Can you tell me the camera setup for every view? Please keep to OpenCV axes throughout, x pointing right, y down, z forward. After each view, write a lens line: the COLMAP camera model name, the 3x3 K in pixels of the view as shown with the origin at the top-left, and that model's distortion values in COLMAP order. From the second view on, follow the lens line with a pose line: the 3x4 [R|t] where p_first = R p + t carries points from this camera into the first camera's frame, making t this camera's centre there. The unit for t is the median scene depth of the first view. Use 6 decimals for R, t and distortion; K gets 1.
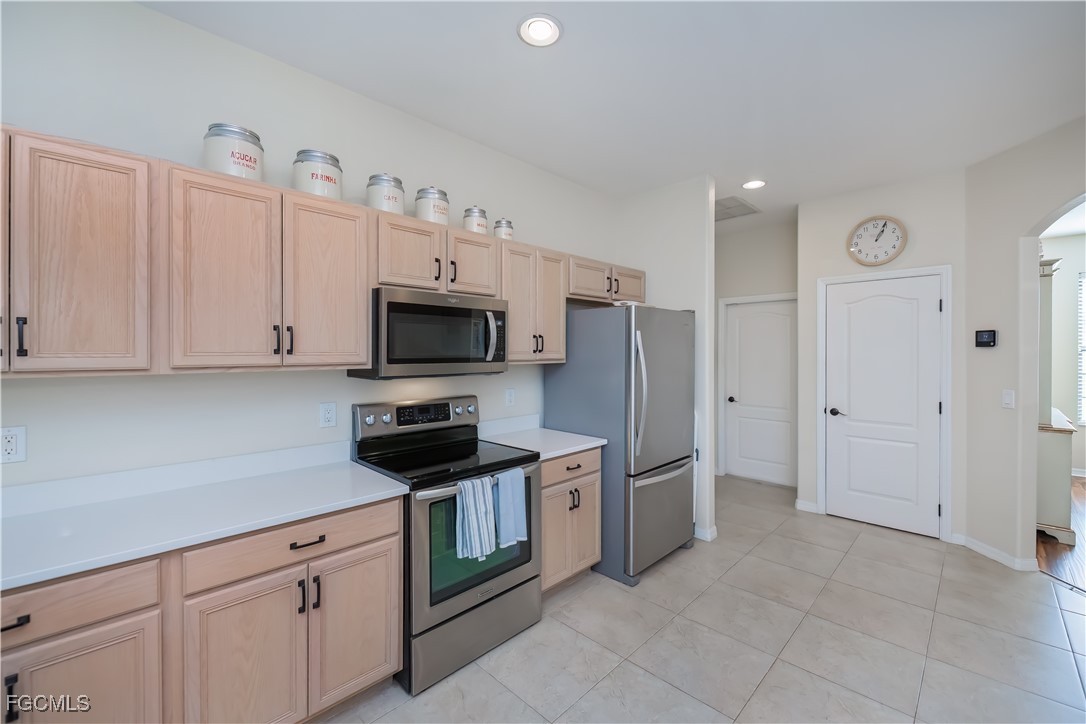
lens RADIAL K [[437.7, 0, 546.9], [0, 437.7, 357.3], [0, 0, 1]] dist [-0.003296, -0.000530]
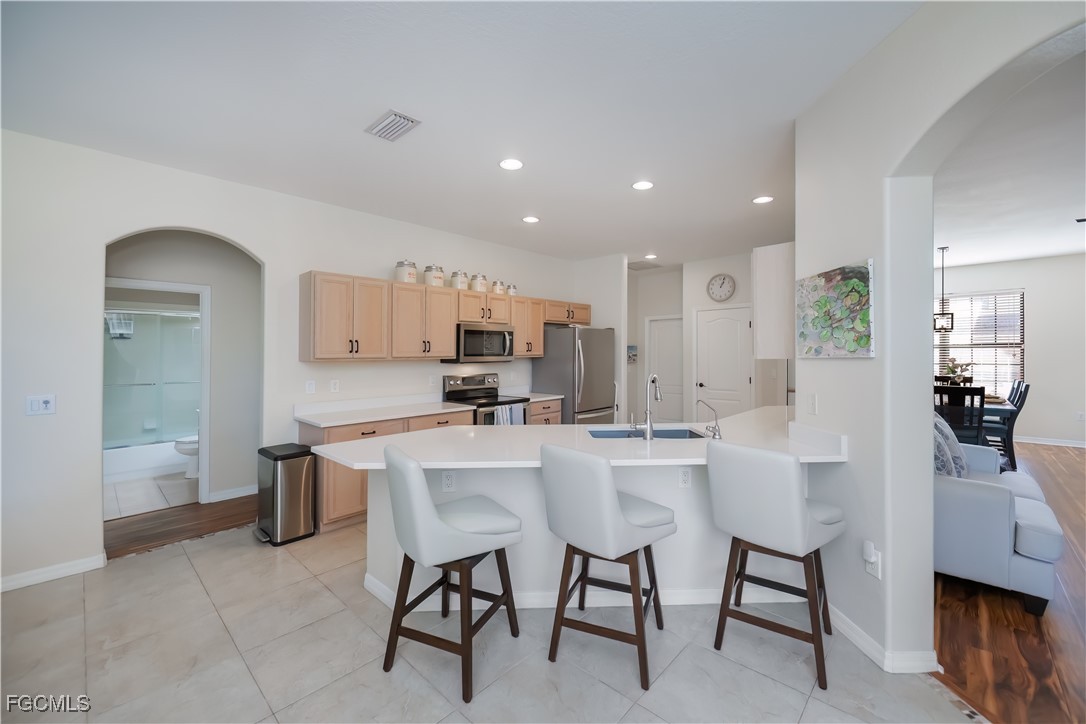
lens RADIAL K [[437.7, 0, 563.4], [0, 437.7, 346.4], [0, 0, 1]] dist [-0.003296, -0.000530]
pose [[0.998393, -0.002739, 0.056599, 0.025383], [0.003987, 0.999751, -0.021950, 0.011988], [-0.056524, 0.022140, 0.998156, -1.085873]]
